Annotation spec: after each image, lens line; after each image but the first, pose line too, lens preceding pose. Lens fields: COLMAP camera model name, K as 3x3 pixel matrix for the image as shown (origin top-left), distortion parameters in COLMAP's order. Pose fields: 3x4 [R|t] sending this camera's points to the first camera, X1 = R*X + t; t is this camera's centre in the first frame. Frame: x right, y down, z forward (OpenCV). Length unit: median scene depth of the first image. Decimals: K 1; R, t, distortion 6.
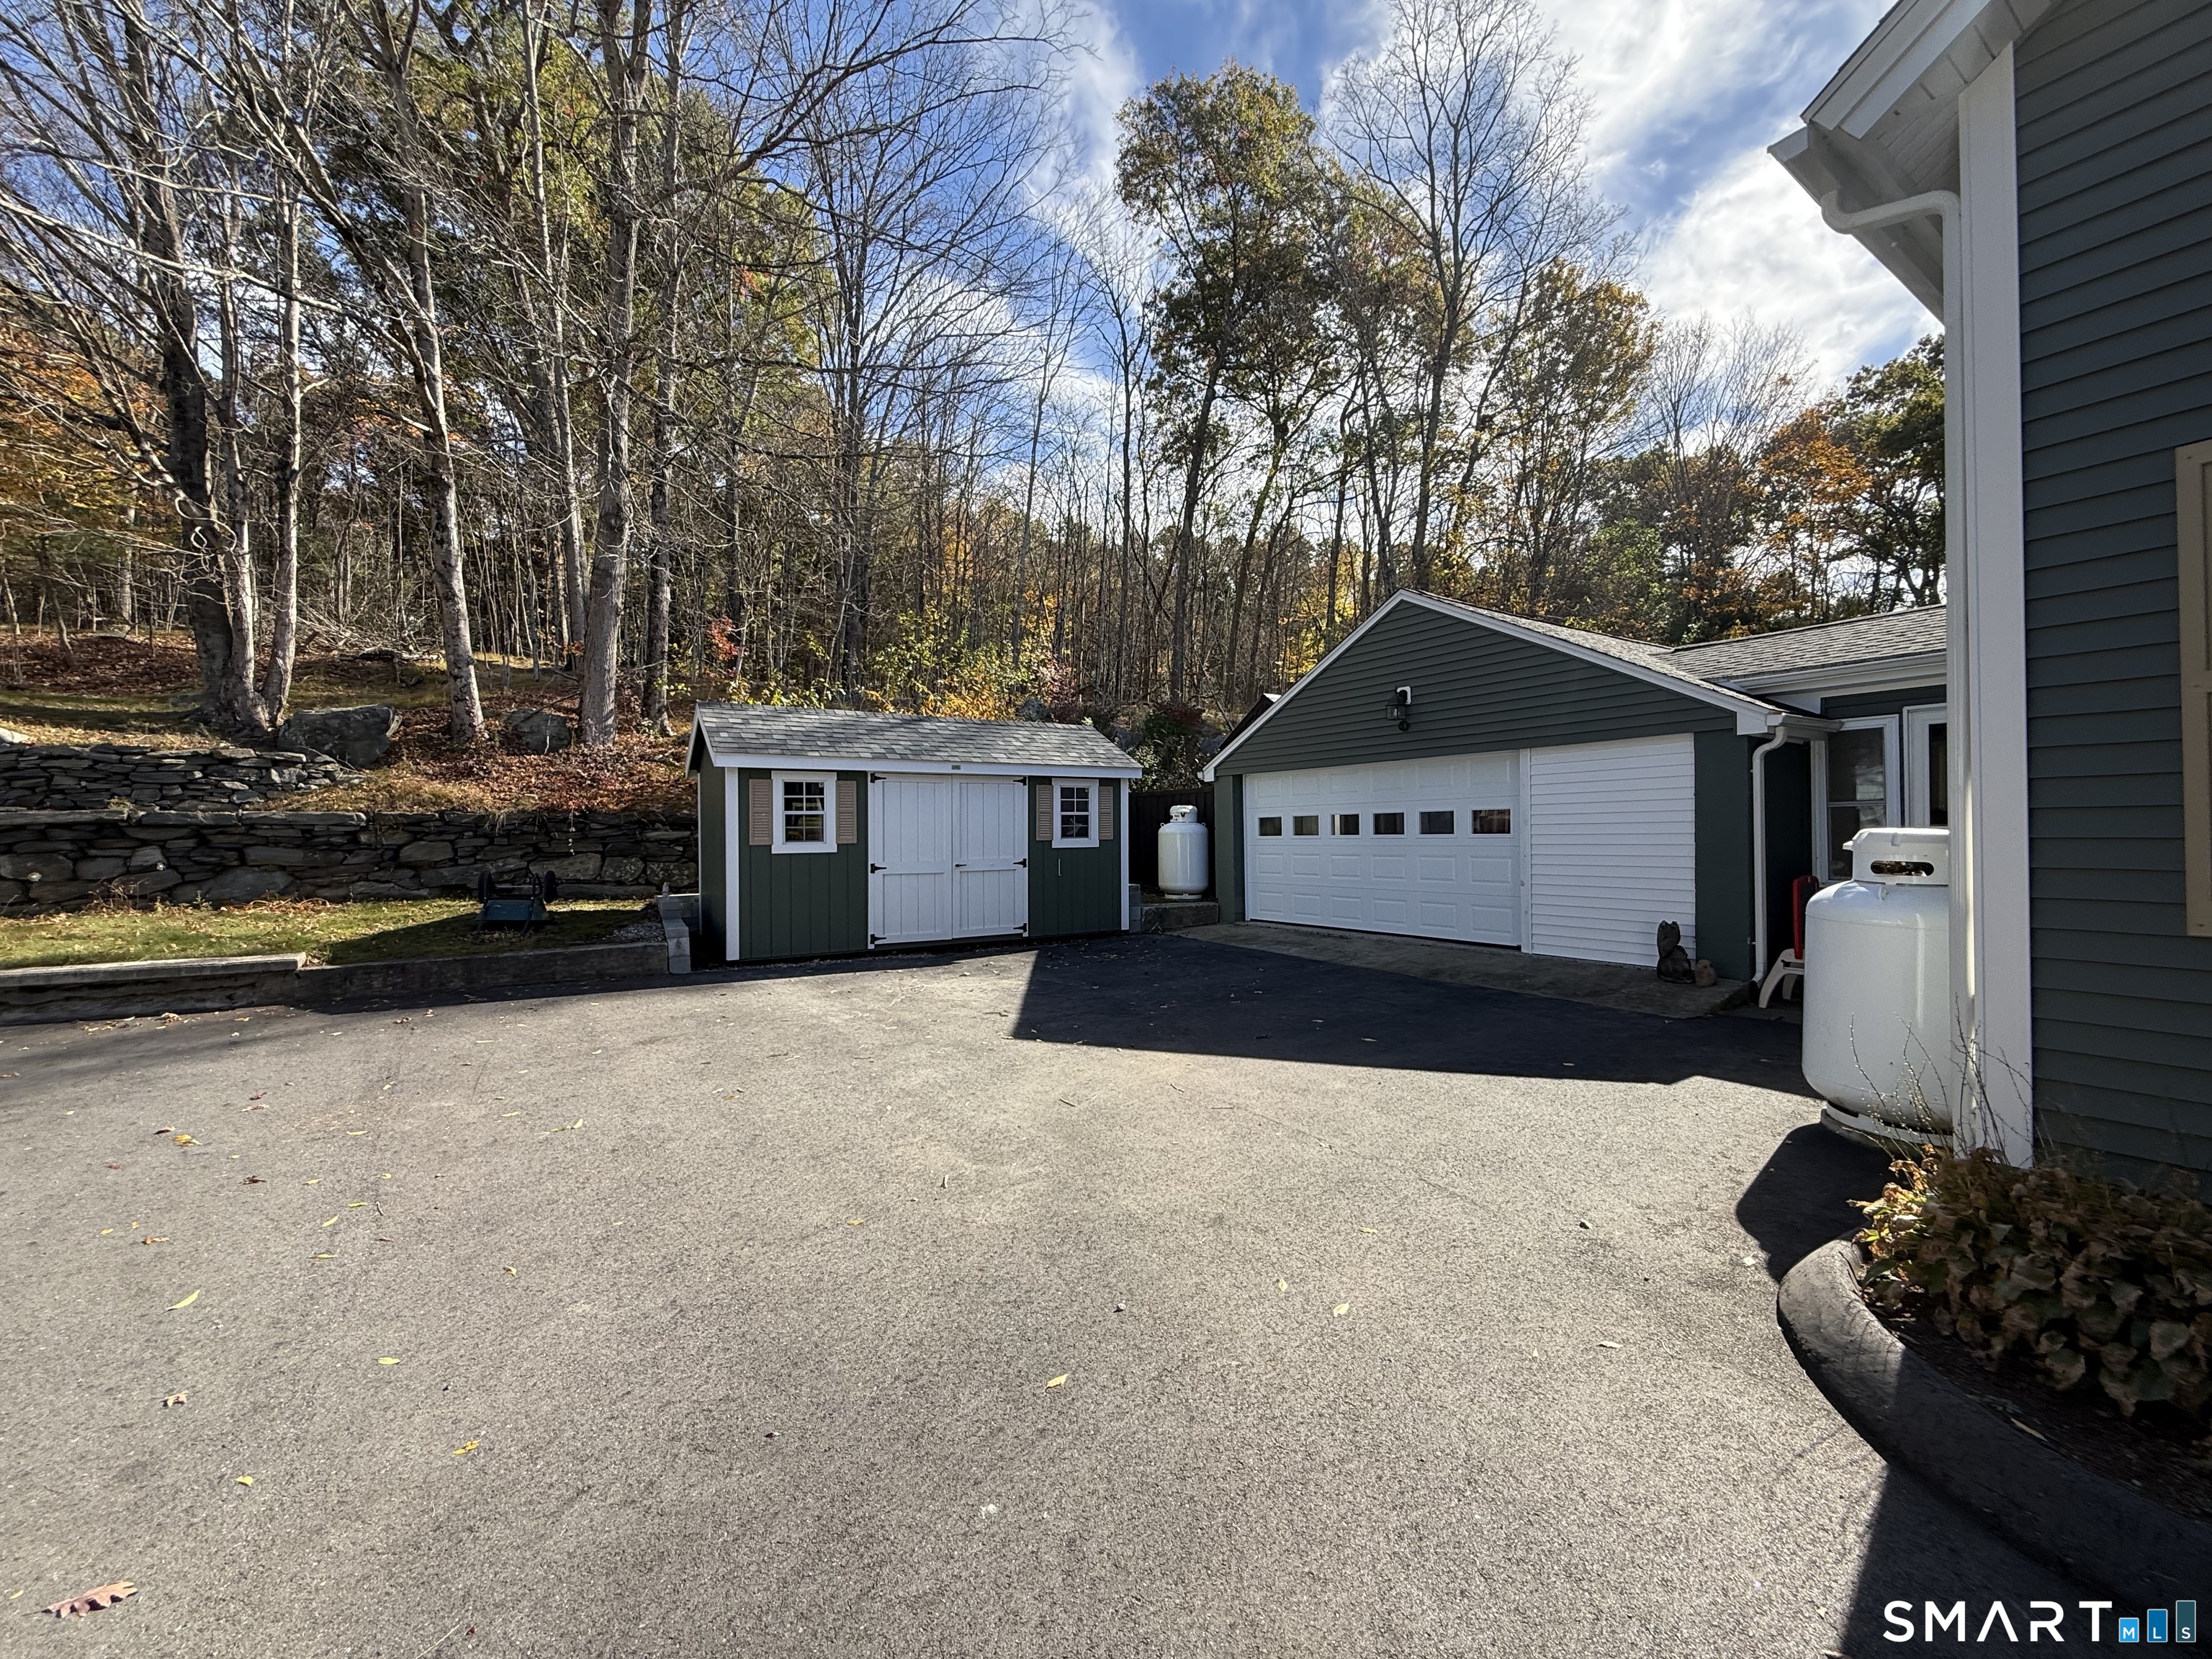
lens RADIAL K [[879.9, 0, 1107.4], [0, 879.9, 835.4], [0, 0, 1]] dist [0.000206, 0.000459]
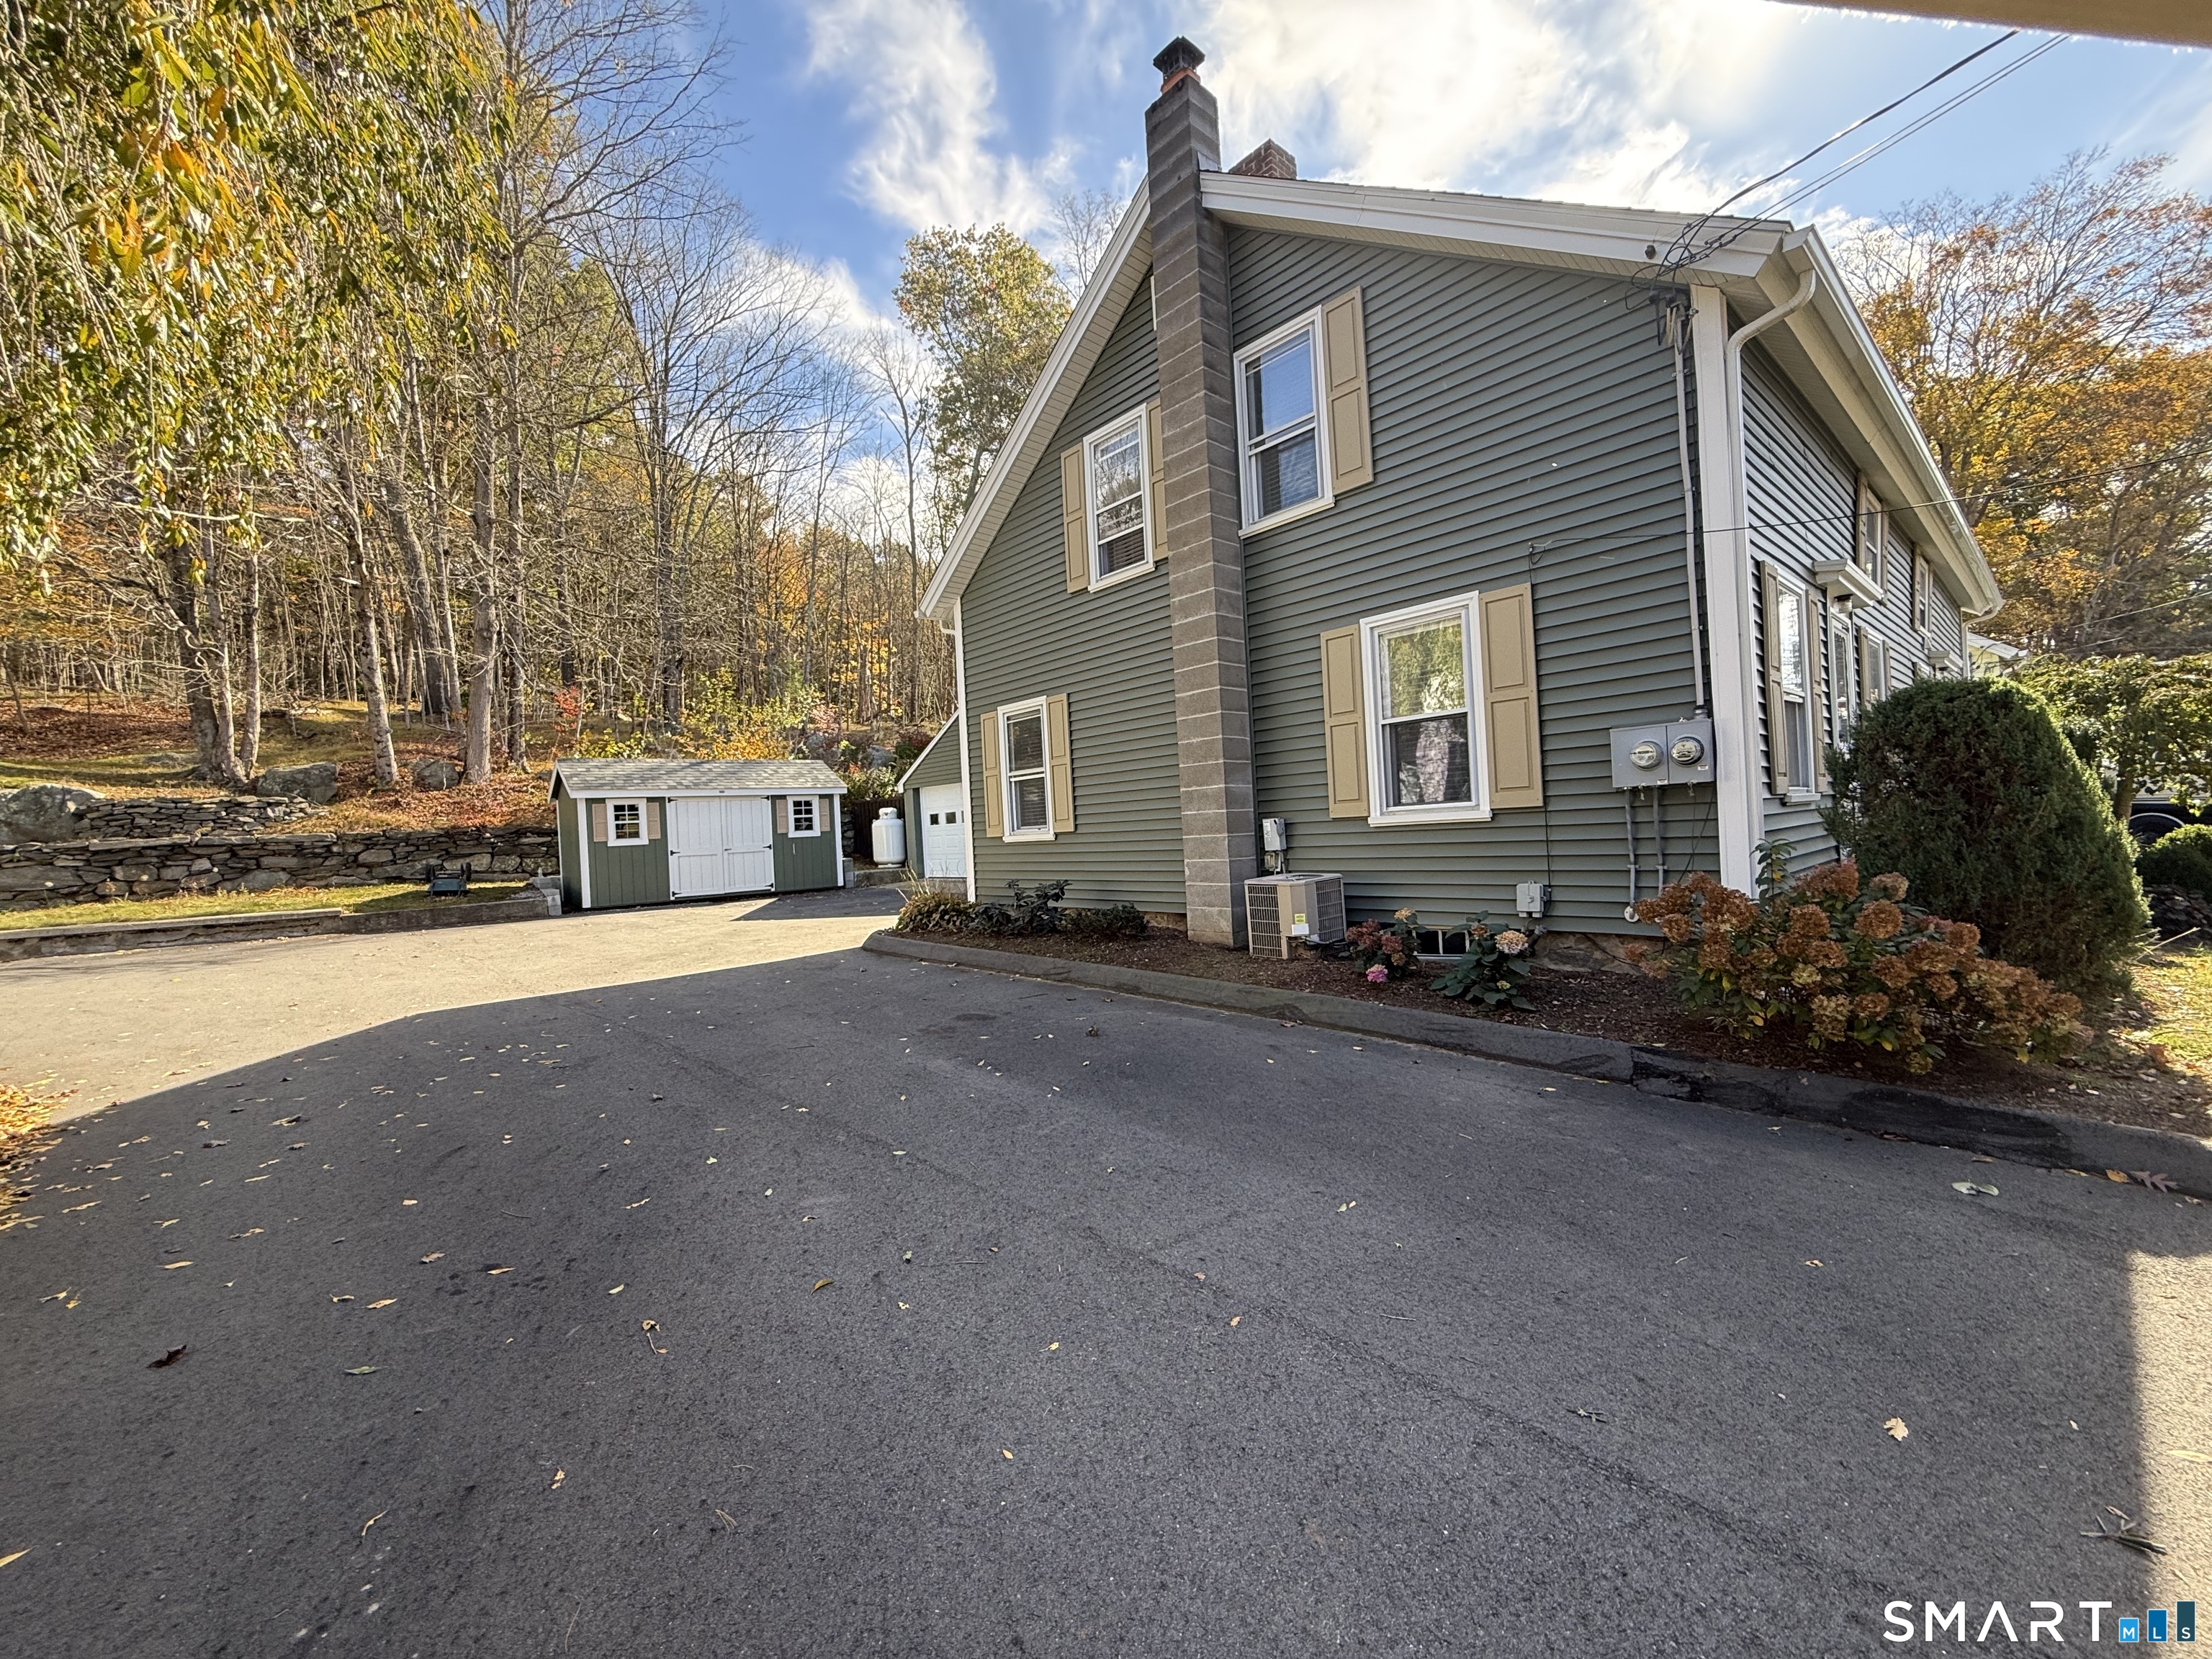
lens RADIAL K [[879.9, 0, 1107.4], [0, 879.9, 835.4], [0, 0, 1]] dist [0.000206, 0.000459]
pose [[0.987778, -0.042727, 0.149895, 0.296162], [0.042183, 0.999087, 0.006810, 0.025761], [-0.150049, -0.000404, 0.988678, -0.770015]]
